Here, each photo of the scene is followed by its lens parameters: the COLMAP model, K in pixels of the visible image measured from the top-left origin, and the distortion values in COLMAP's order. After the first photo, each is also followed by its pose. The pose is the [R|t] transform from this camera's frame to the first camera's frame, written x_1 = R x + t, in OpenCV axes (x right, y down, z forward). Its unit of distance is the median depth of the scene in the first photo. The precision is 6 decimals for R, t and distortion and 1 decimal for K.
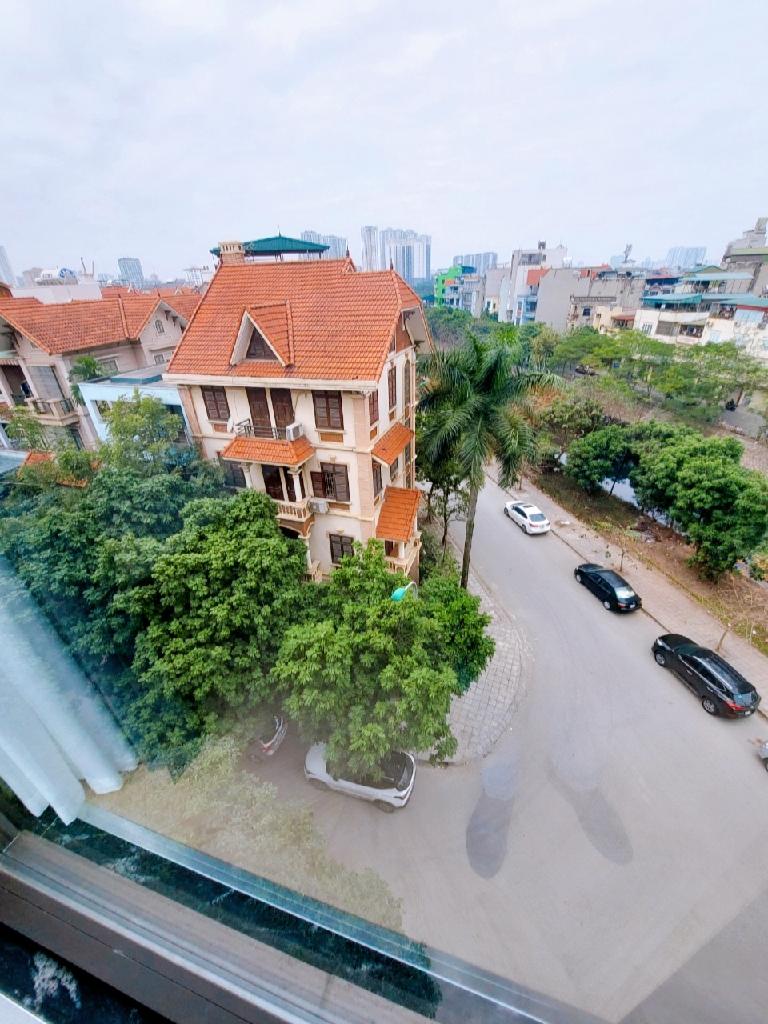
lens RADIAL K [[406.8, 0, 384.7], [0, 406.8, 520.3], [0, 0, 1]] dist [-0.021930, 0.000138]
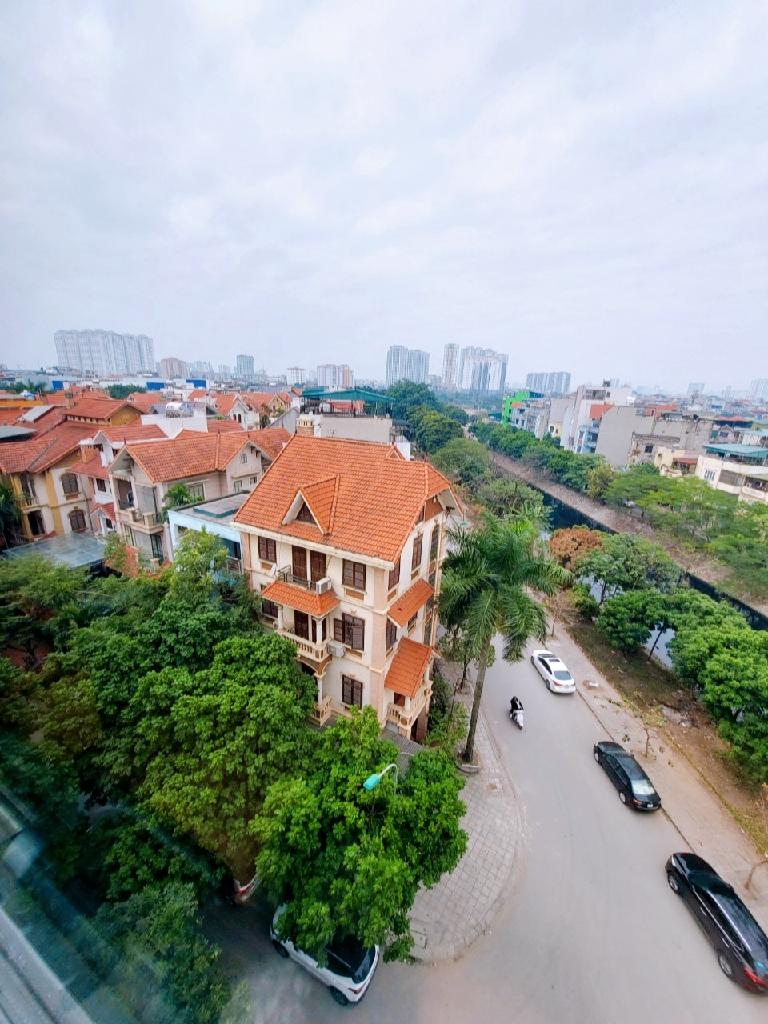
lens RADIAL K [[406.8, 0, 383.7], [0, 406.8, 514.1], [0, 0, 1]] dist [-0.021930, 0.000138]
pose [[0.980629, 0.120520, -0.154408, 0.084289], [-0.151743, 0.965900, -0.209788, -0.165478], [0.123859, 0.229155, 0.965478, -0.120733]]
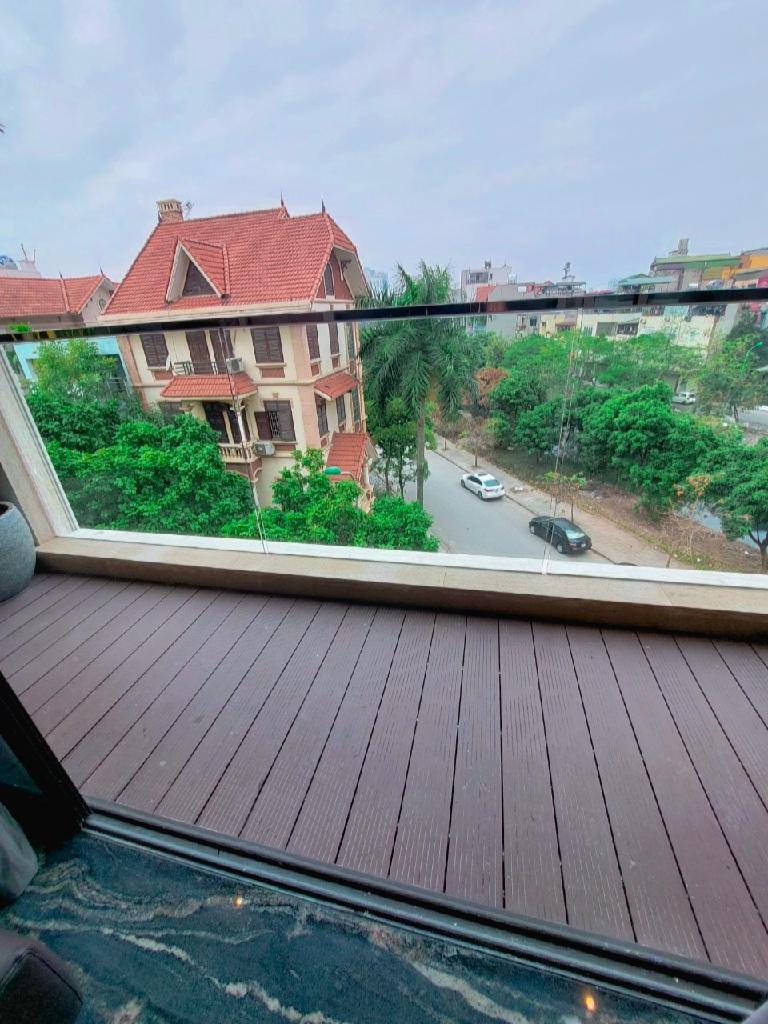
lens RADIAL K [[406.8, 0, 385.2], [0, 406.8, 526.6], [0, 0, 1]] dist [-0.021930, 0.000138]
pose [[0.996122, -0.056237, 0.067668, 0.049477], [0.060150, 0.996546, -0.057248, 0.214229], [-0.064215, 0.061097, 0.996064, 0.004605]]
